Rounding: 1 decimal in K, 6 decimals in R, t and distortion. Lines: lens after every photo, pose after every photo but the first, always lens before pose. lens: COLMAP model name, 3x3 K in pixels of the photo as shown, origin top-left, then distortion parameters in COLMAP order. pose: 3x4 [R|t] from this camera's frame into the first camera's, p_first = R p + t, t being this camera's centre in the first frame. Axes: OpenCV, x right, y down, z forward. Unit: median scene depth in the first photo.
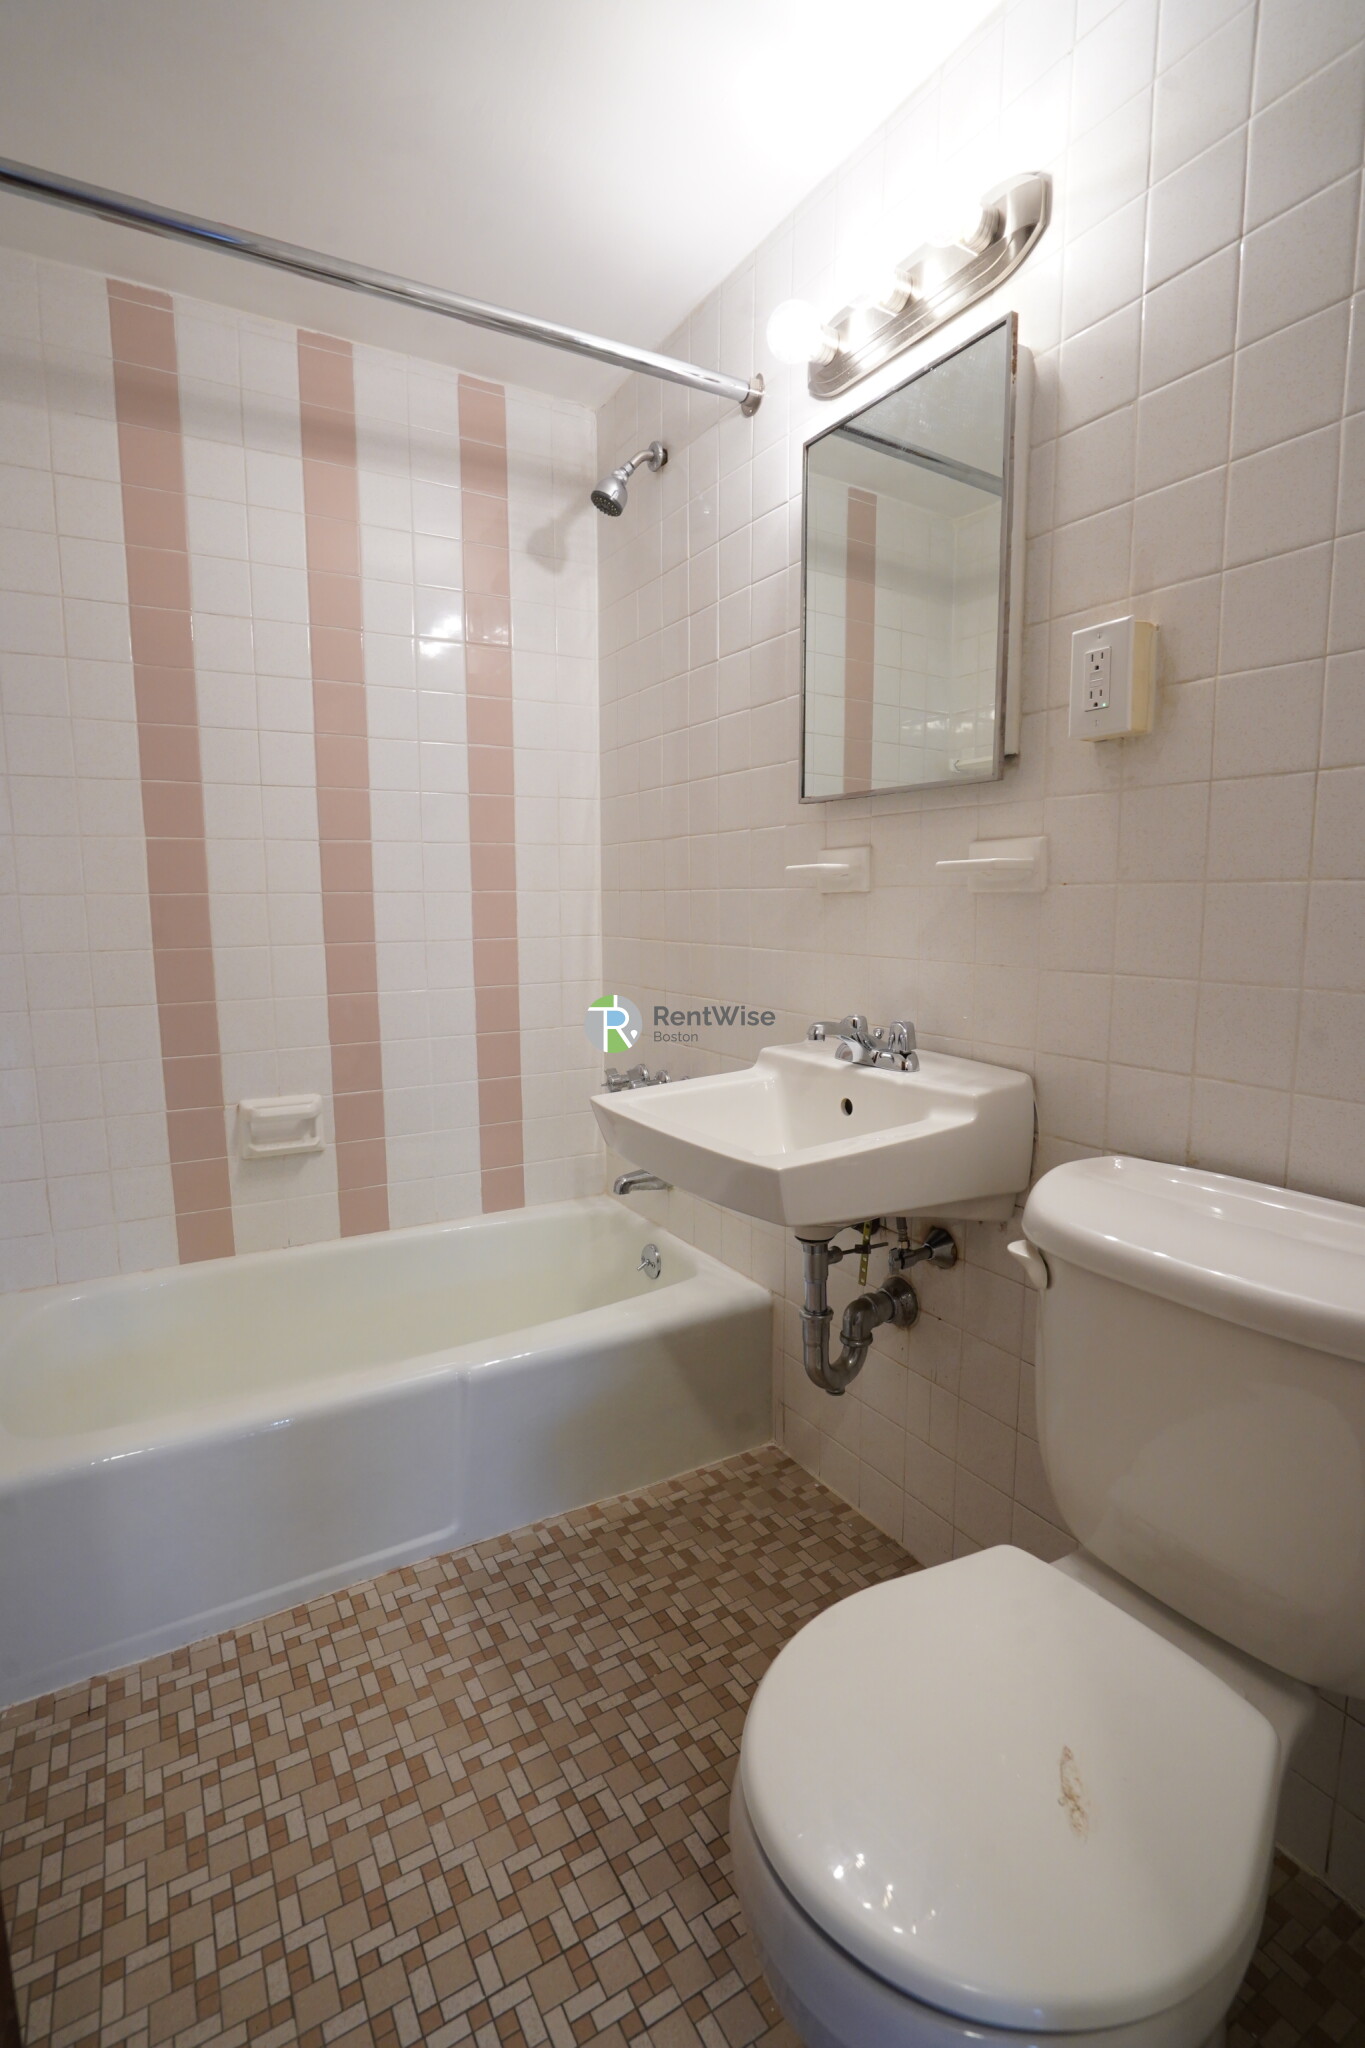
lens RADIAL K [[977.9, 0, 694.4], [0, 977.9, 1022.0], [0, 0, 1]] dist [-0.043616, 0.003507]
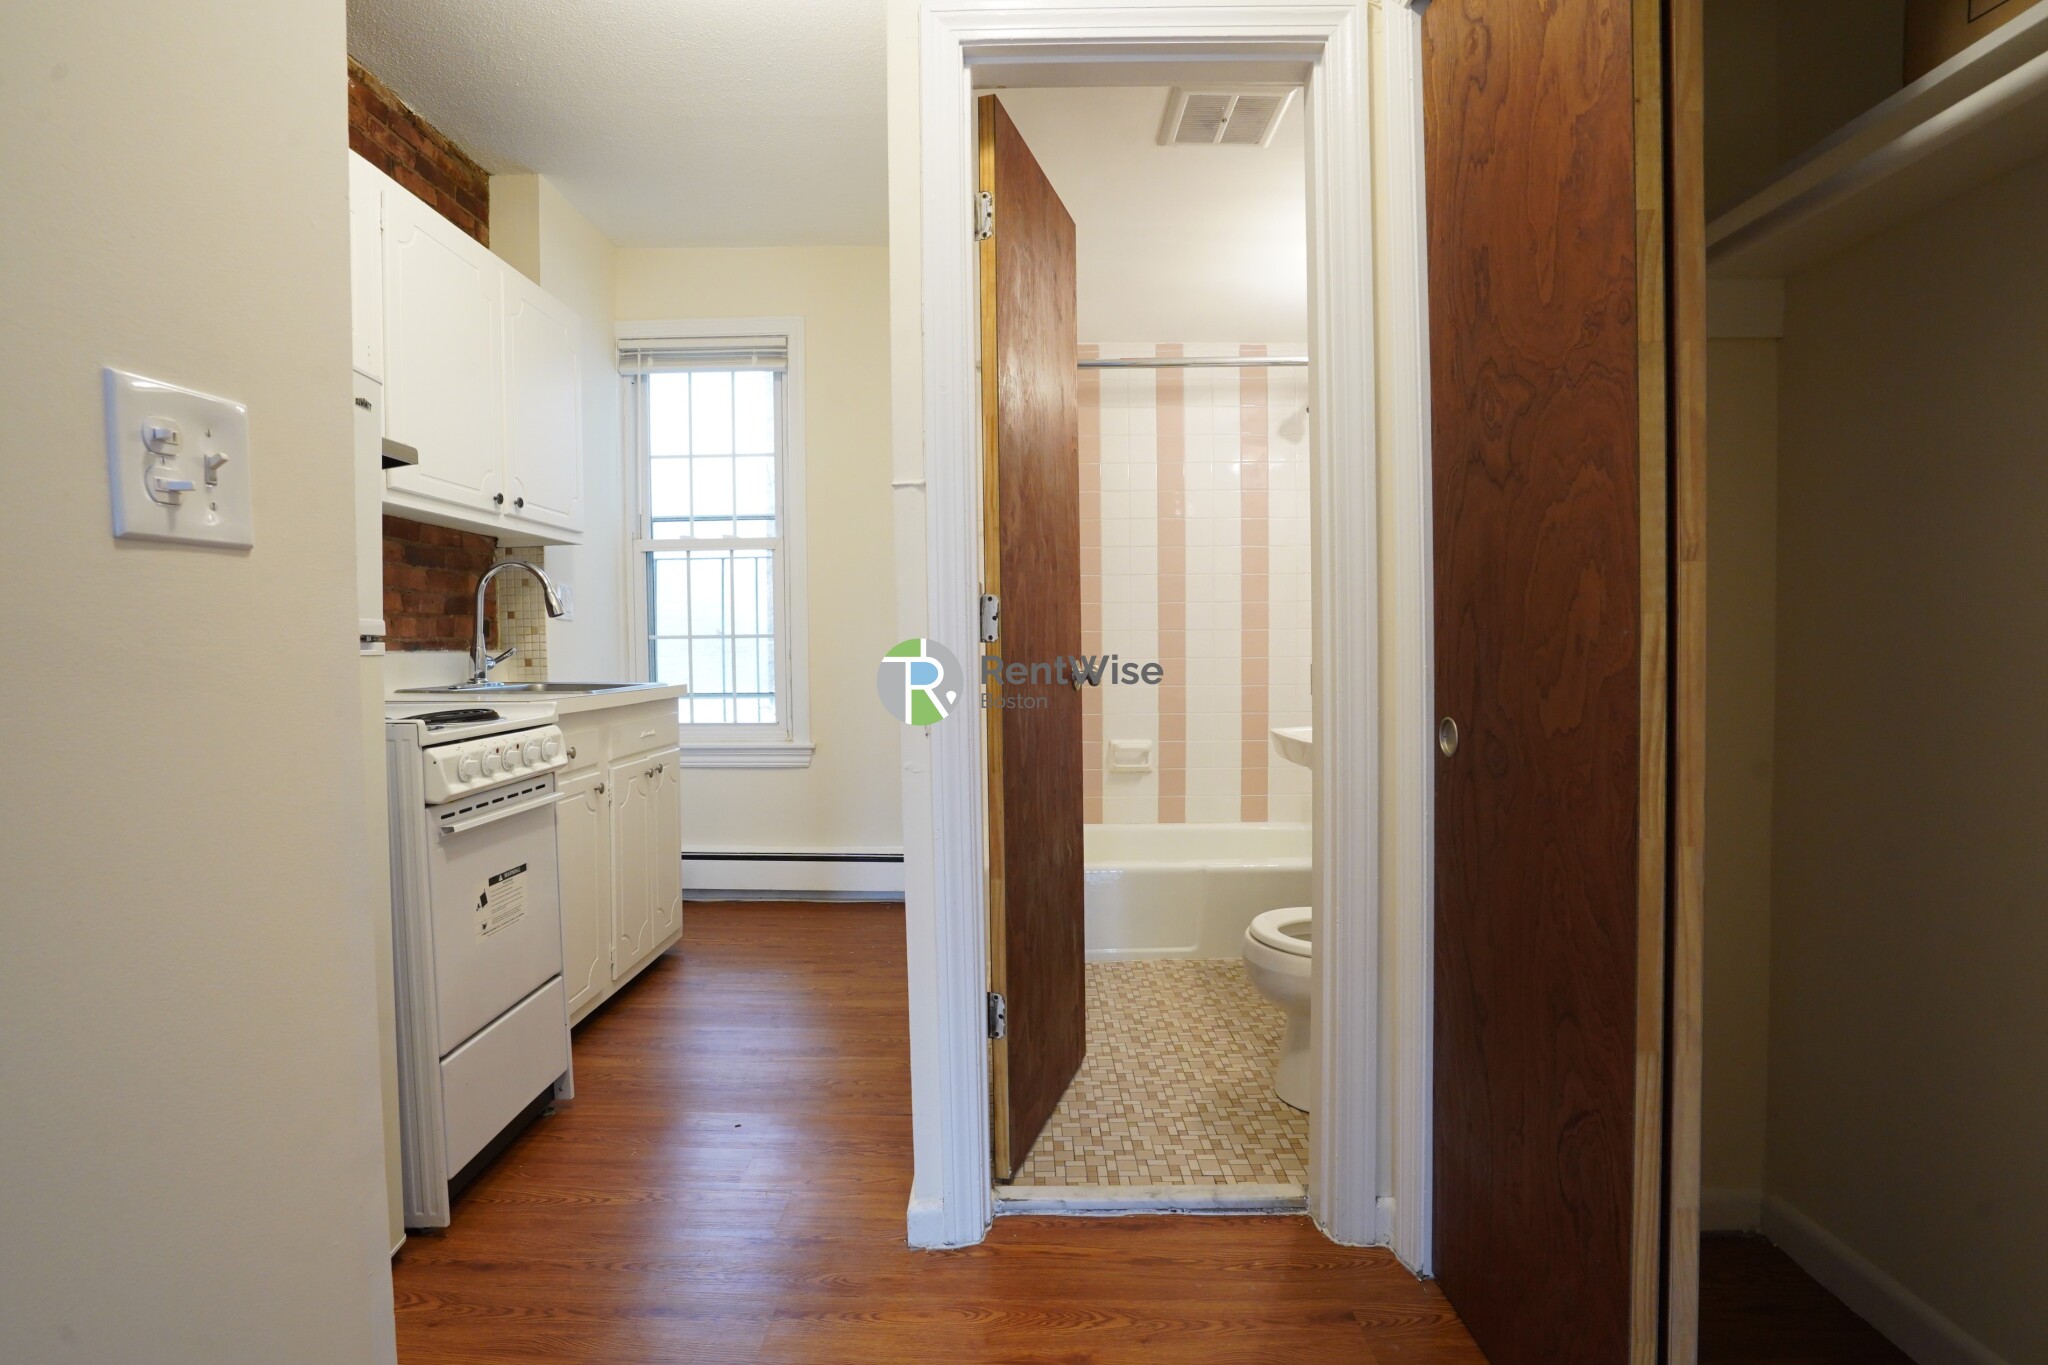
lens RADIAL K [[977.9, 0, 1010.2], [0, 977.9, 683.7], [0, 0, 1]] dist [-0.043616, 0.003507]
pose [[0.855147, 0.023928, -0.517833, 0.339143], [-0.064975, 0.996004, -0.061277, 0.100261], [0.514297, 0.086047, 0.853285, -0.718598]]
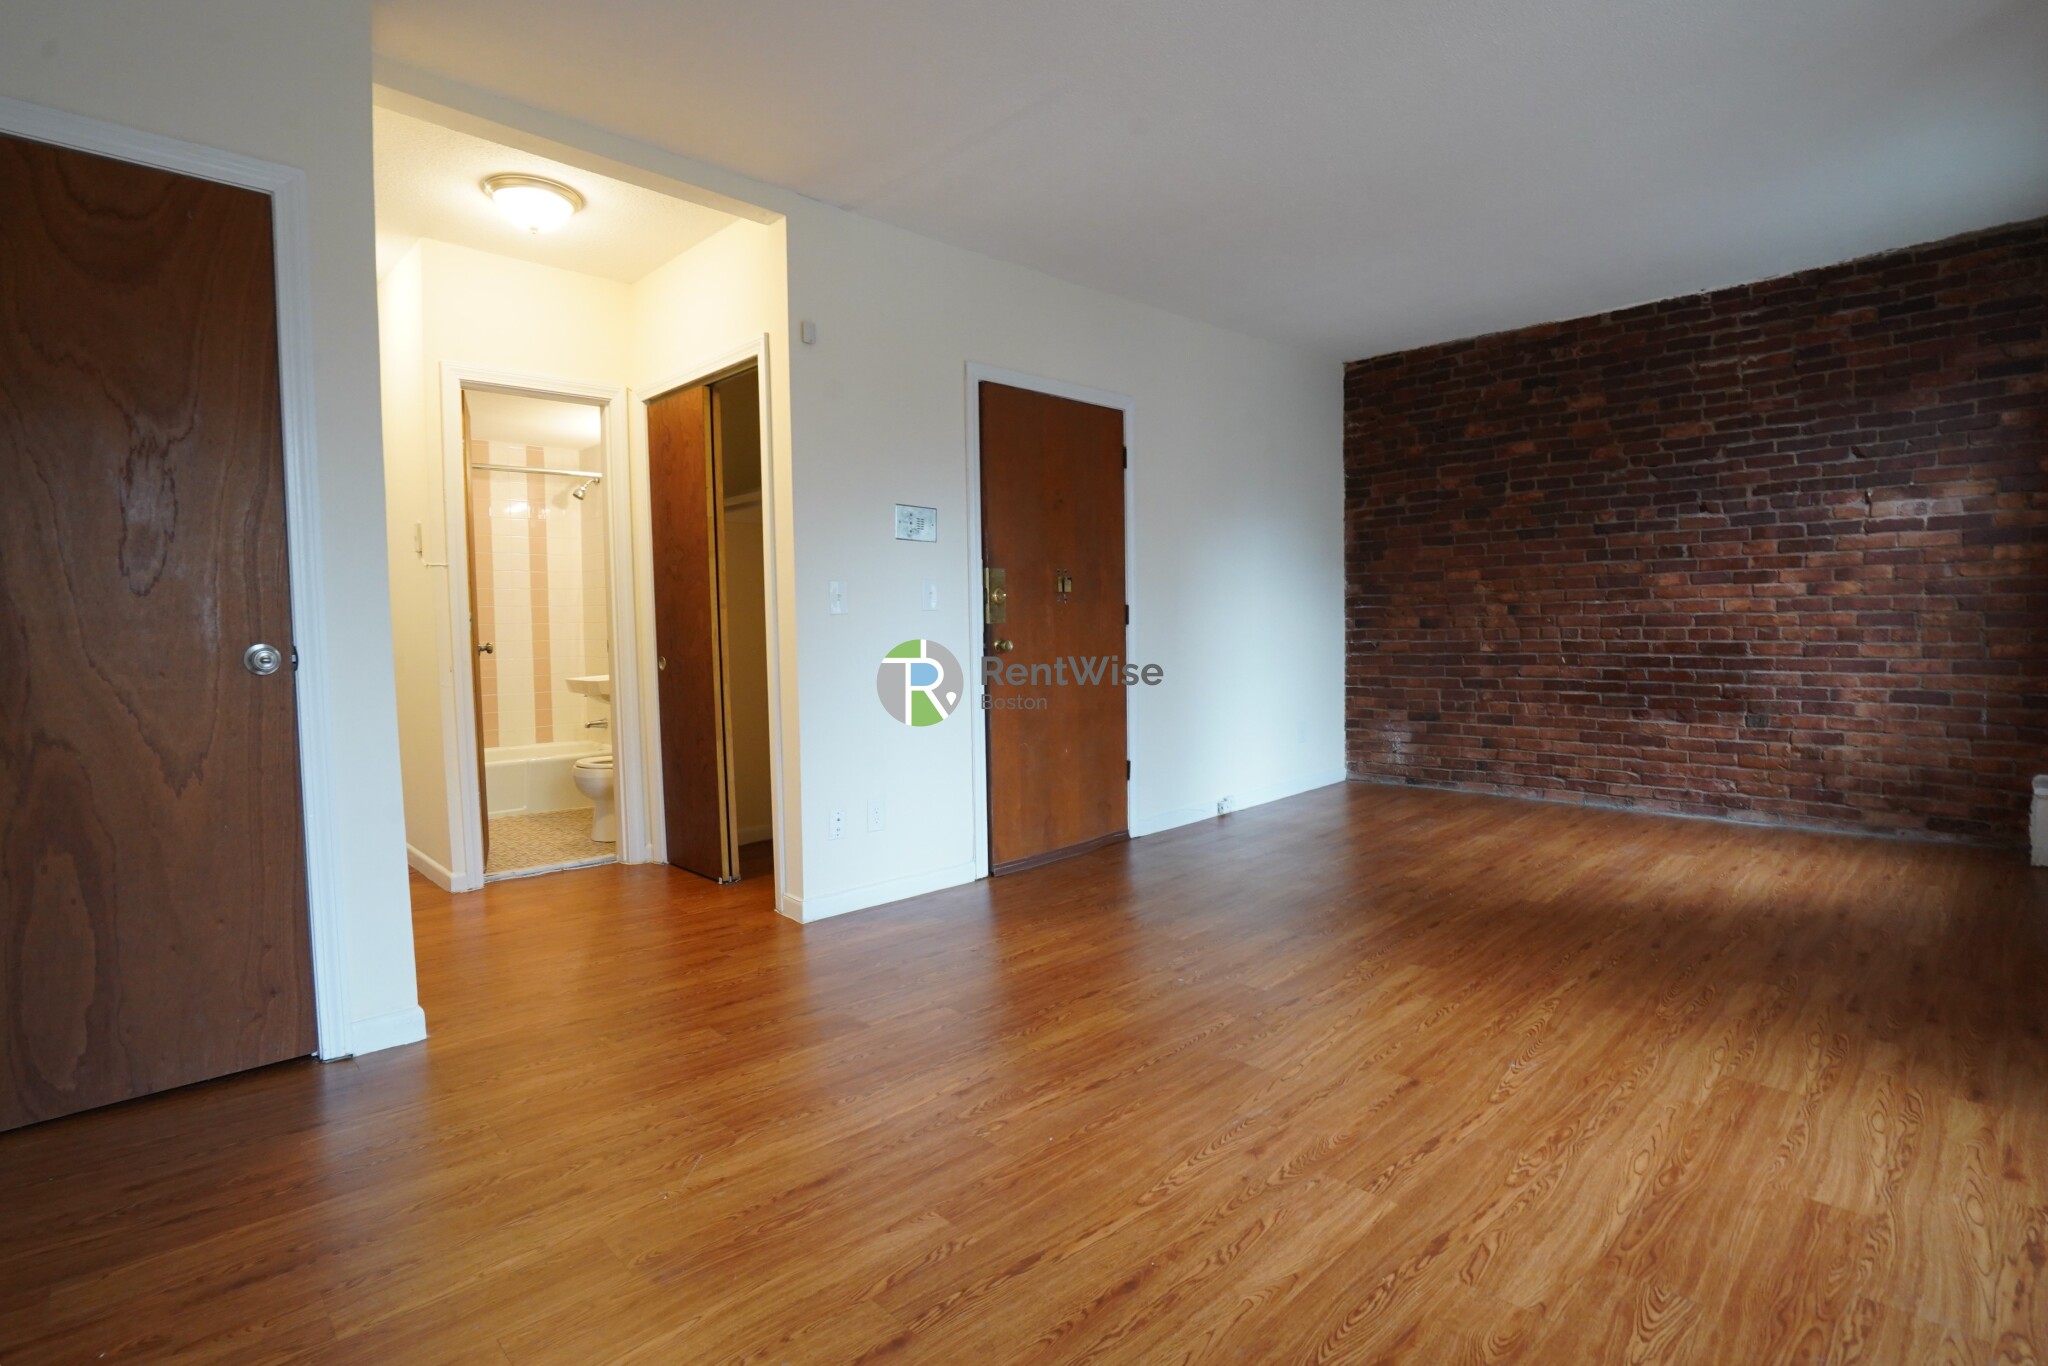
lens RADIAL K [[977.9, 0, 1011.7], [0, 977.9, 682.4], [0, 0, 1]] dist [-0.043616, 0.003507]
pose [[0.972055, -0.014968, 0.234277, 0.482759], [0.030781, 0.997476, -0.063987, 0.269287], [-0.232728, 0.069410, 0.970062, -2.110970]]
